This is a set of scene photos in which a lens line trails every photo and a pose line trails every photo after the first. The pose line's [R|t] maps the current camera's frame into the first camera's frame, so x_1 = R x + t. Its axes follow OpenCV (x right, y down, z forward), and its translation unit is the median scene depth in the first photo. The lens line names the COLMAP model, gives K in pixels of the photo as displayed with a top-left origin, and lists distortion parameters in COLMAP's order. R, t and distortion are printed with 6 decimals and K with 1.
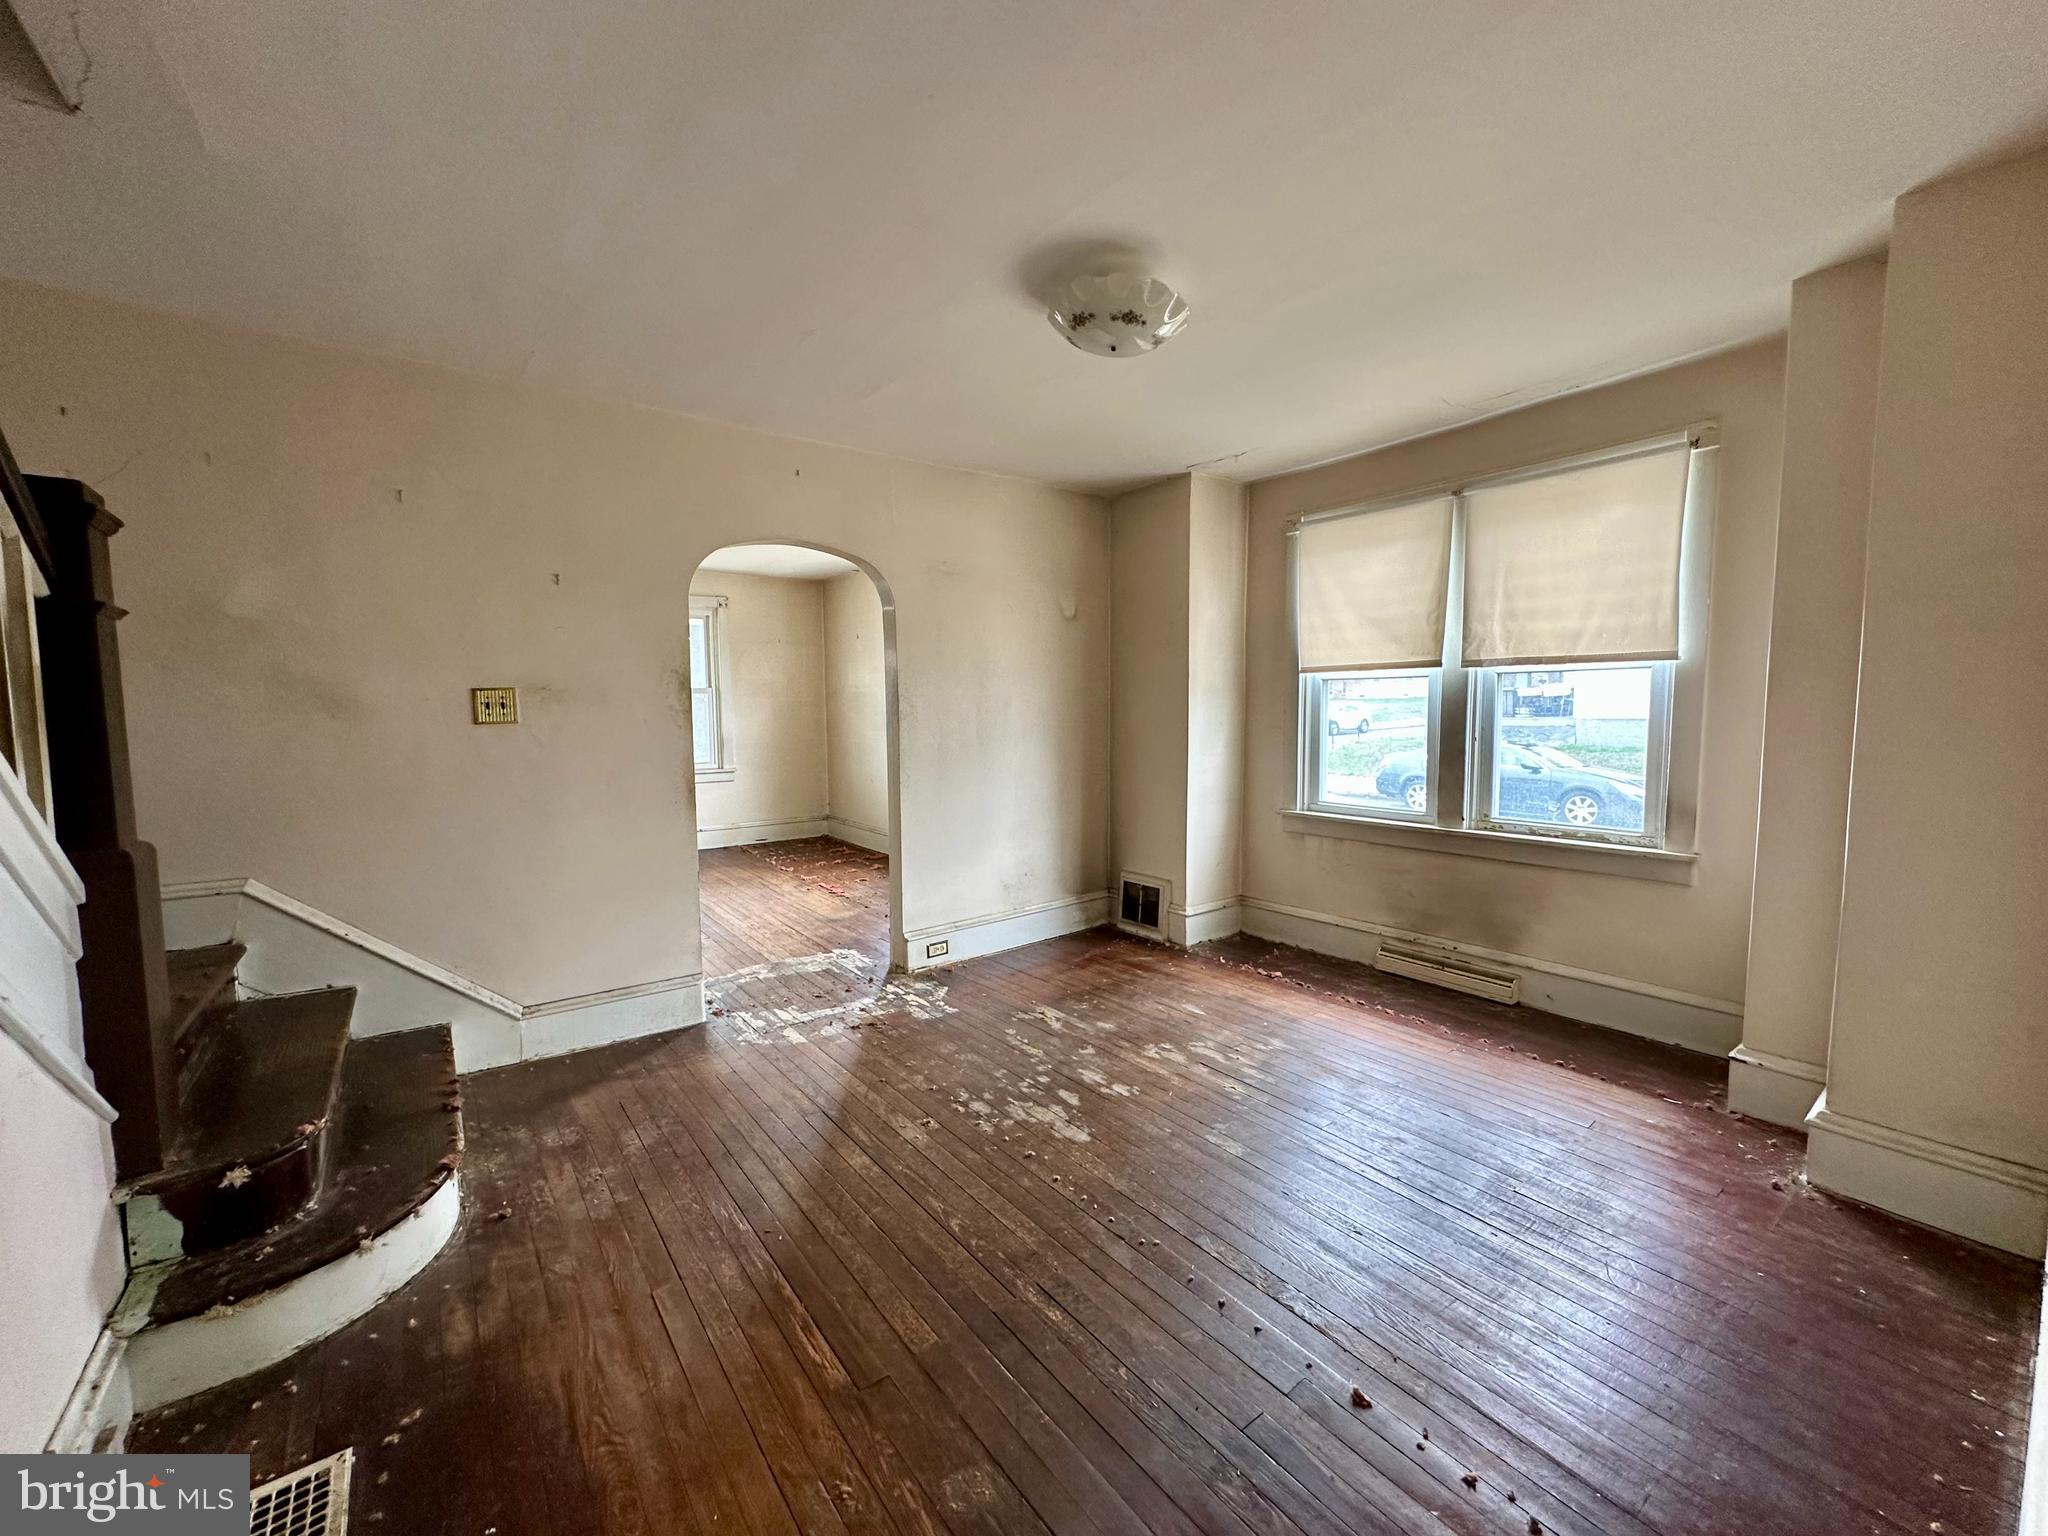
lens RADIAL K [[820.7, 0, 1020.7], [0, 820.7, 766.2], [0, 0, 1]] dist [-0.000233, -0.000129]
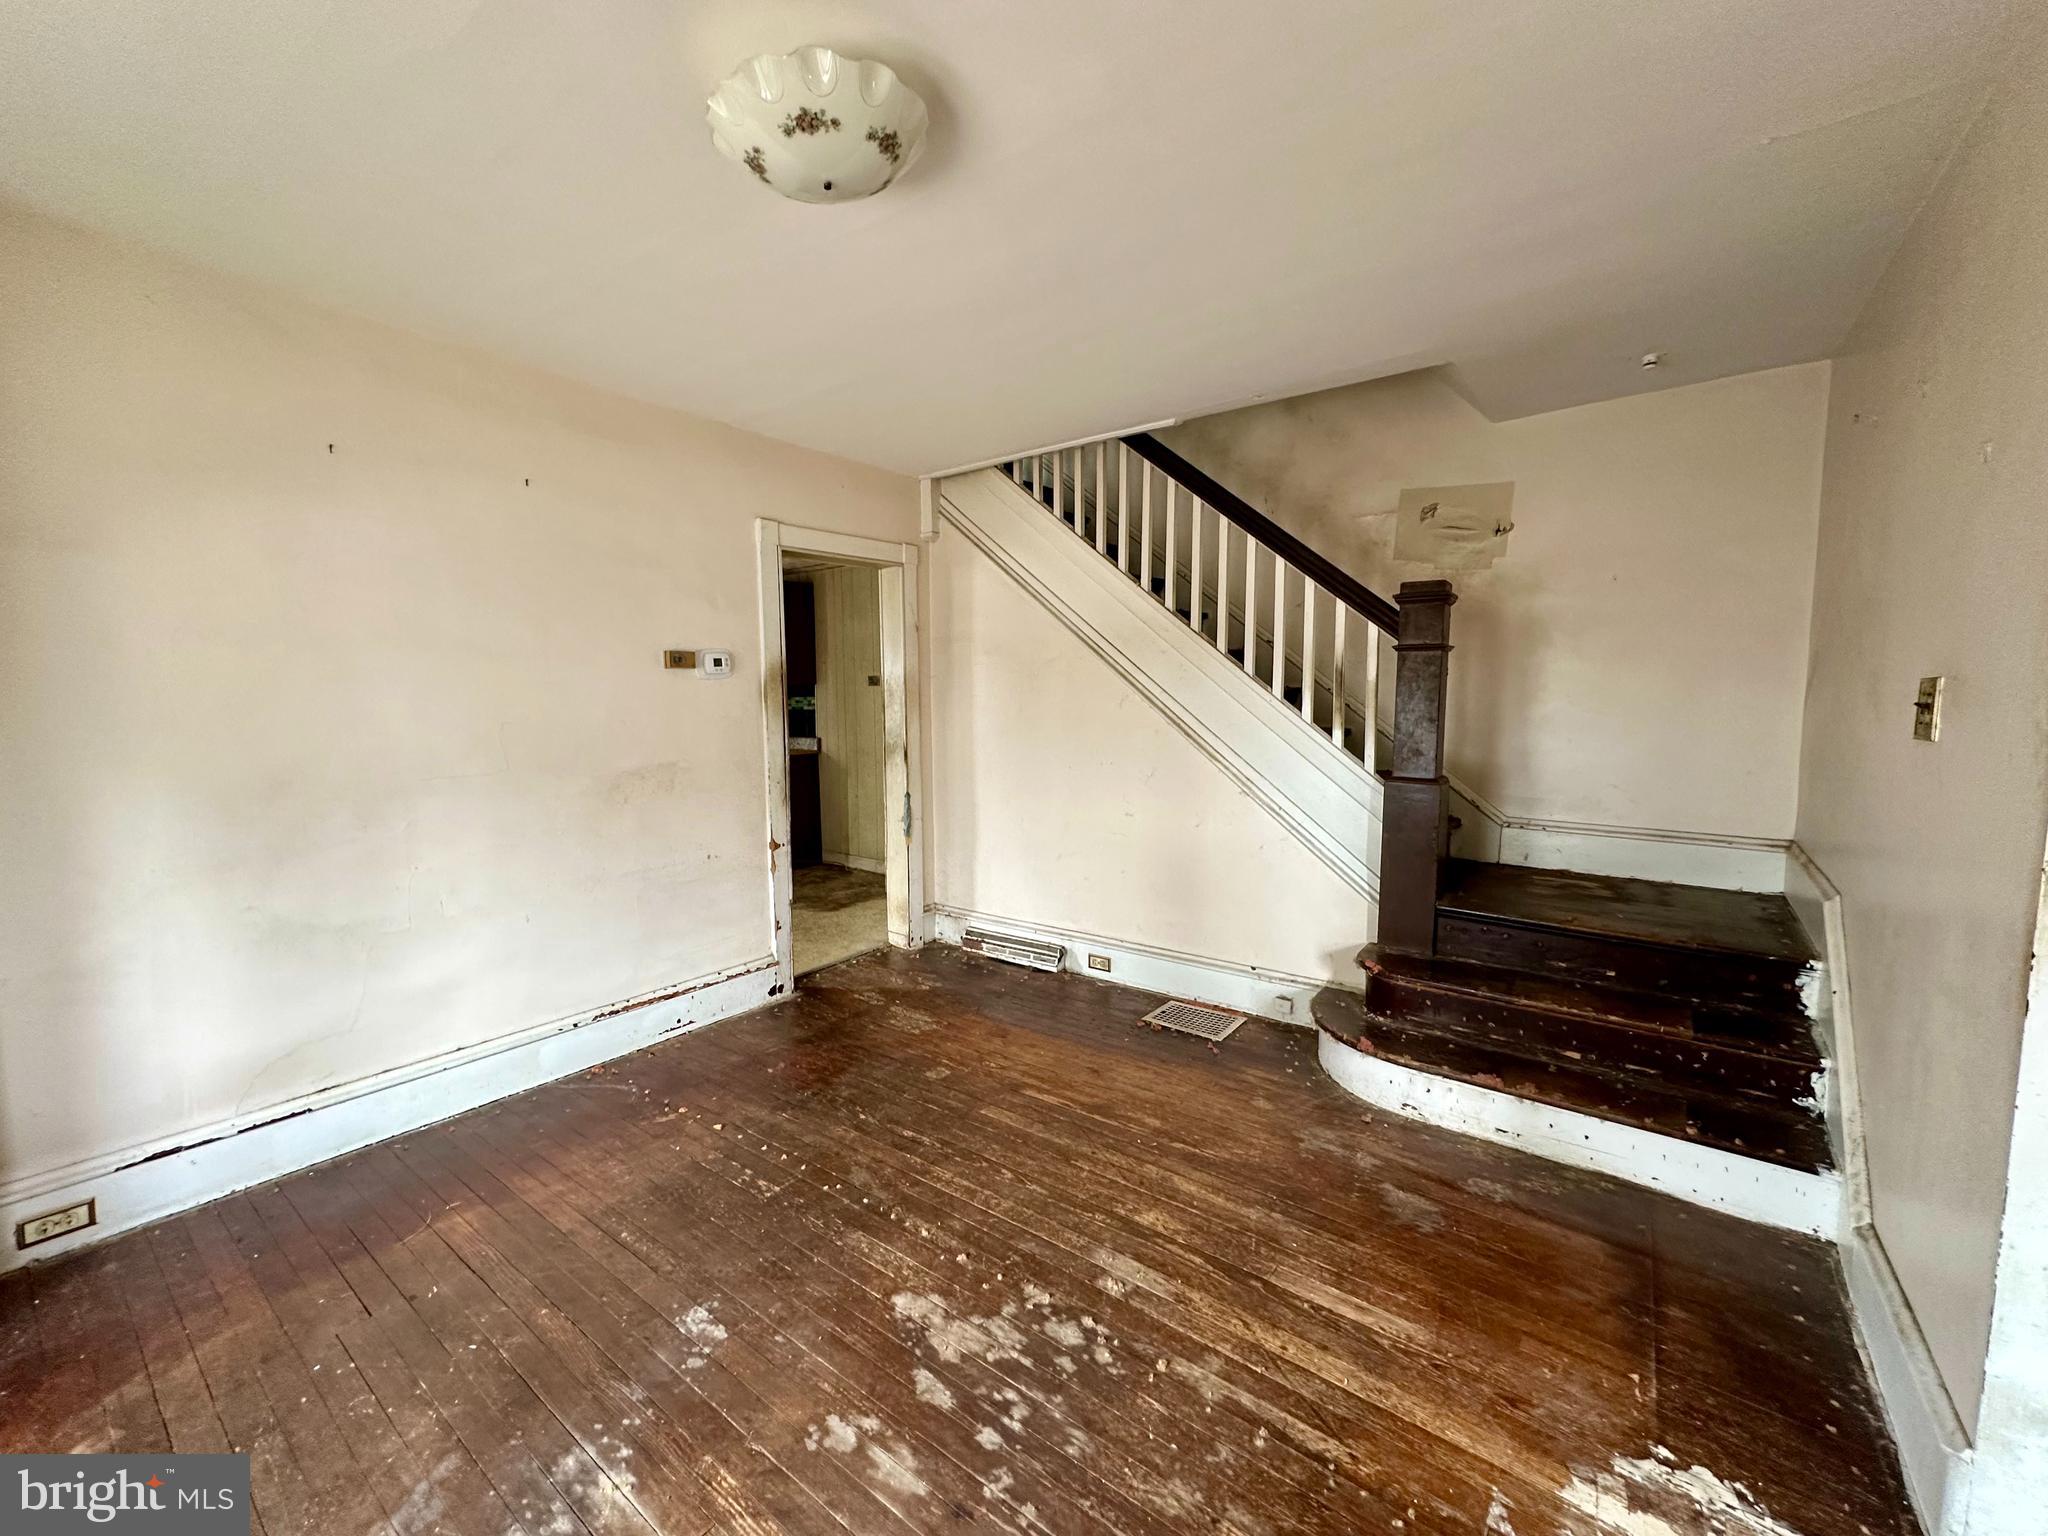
lens RADIAL K [[820.7, 0, 1020.7], [0, 820.7, 766.2], [0, 0, 1]] dist [-0.000233, -0.000129]
pose [[-0.962160, 0.040968, -0.269387, 0.144731], [-0.005197, 0.985694, 0.168465, -0.144776], [0.272435, 0.163490, -0.948183, 1.570443]]
